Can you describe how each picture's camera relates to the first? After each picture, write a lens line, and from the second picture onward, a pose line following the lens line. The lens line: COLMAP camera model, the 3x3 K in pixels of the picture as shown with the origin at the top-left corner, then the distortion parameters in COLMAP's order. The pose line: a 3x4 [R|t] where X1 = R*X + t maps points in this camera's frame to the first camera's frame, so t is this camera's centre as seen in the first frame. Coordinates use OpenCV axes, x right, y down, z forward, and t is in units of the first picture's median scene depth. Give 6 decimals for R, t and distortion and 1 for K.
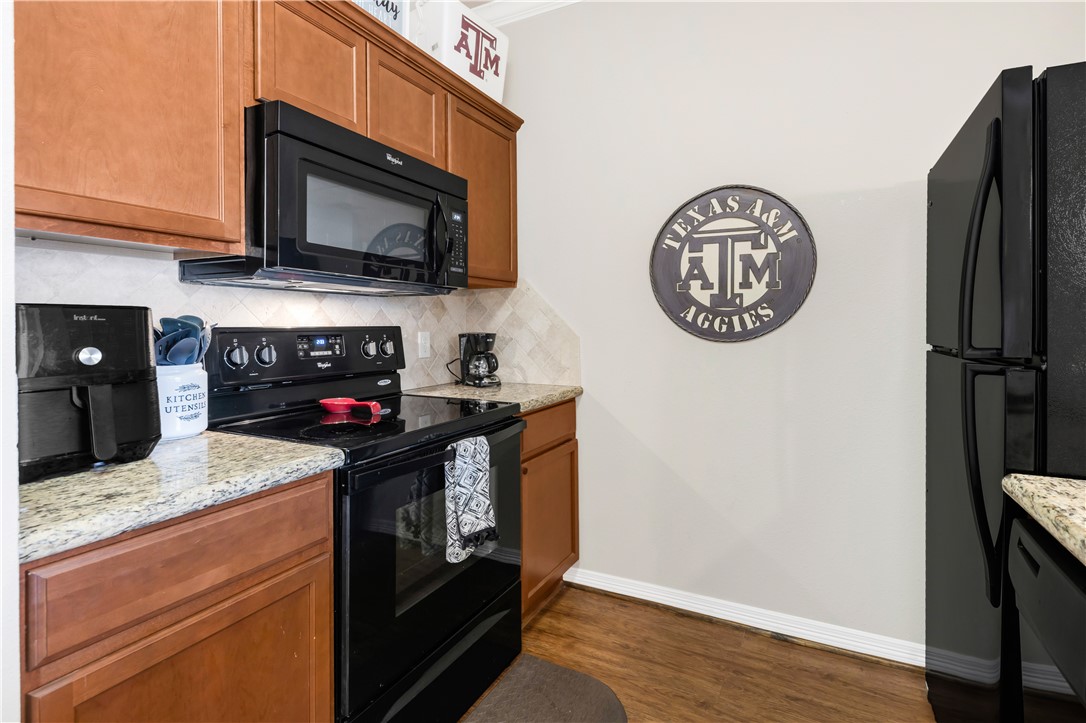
lens RADIAL K [[523.8, 0, 553.1], [0, 523.8, 319.3], [0, 0, 1]] dist [0.011207, -0.001343]
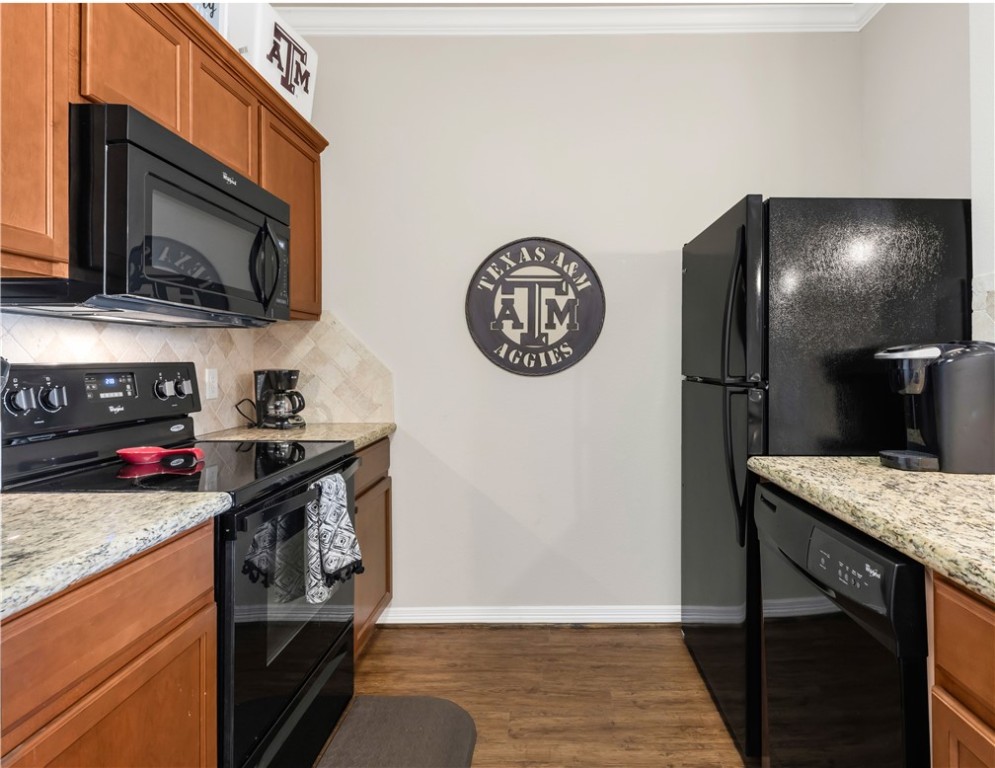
lens RADIAL K [[593.0, 0, 533.2], [0, 593.0, 348.5], [0, 0, 1]] dist [0.009070, -0.004479]
pose [[0.889584, 0.009721, 0.456668, -0.255678], [-0.005646, 0.999931, -0.010287, -0.002511], [-0.456736, 0.006572, 0.889578, -0.132030]]
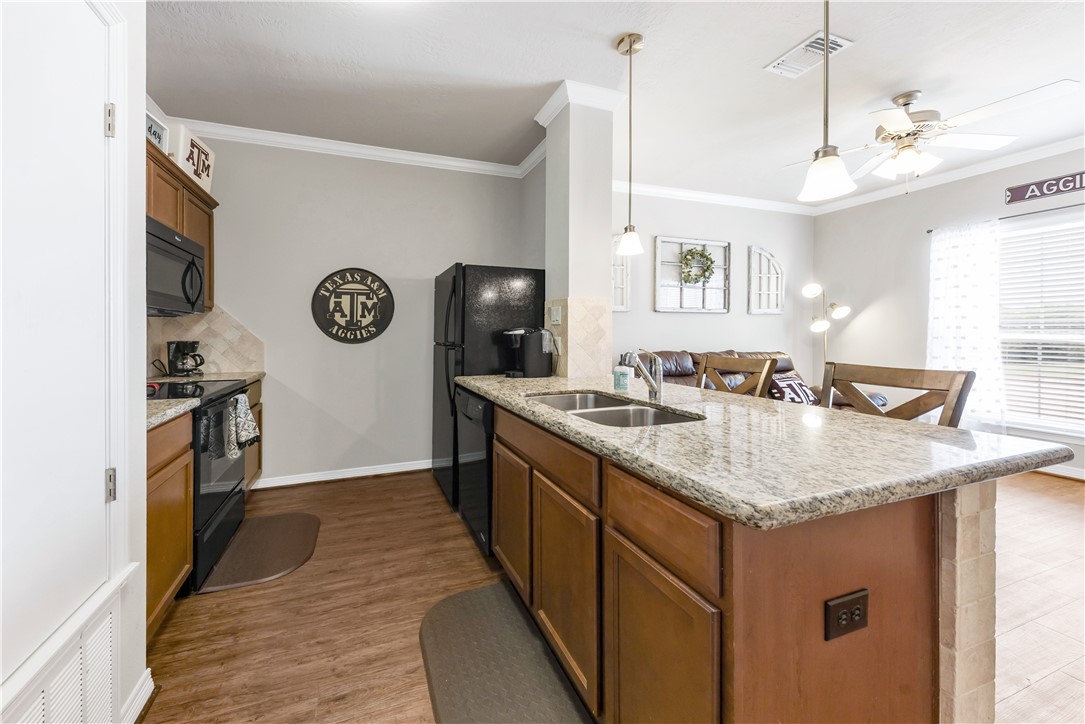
lens RADIAL K [[450.2, 0, 543.8], [0, 450.2, 320.2], [0, 0, 1]] dist [0.011462, 0.000048]
pose [[0.632710, 0.022296, 0.774068, -0.579171], [-0.007201, 0.999712, -0.022910, -0.012855], [-0.774355, 0.008922, 0.632688, -0.715650]]
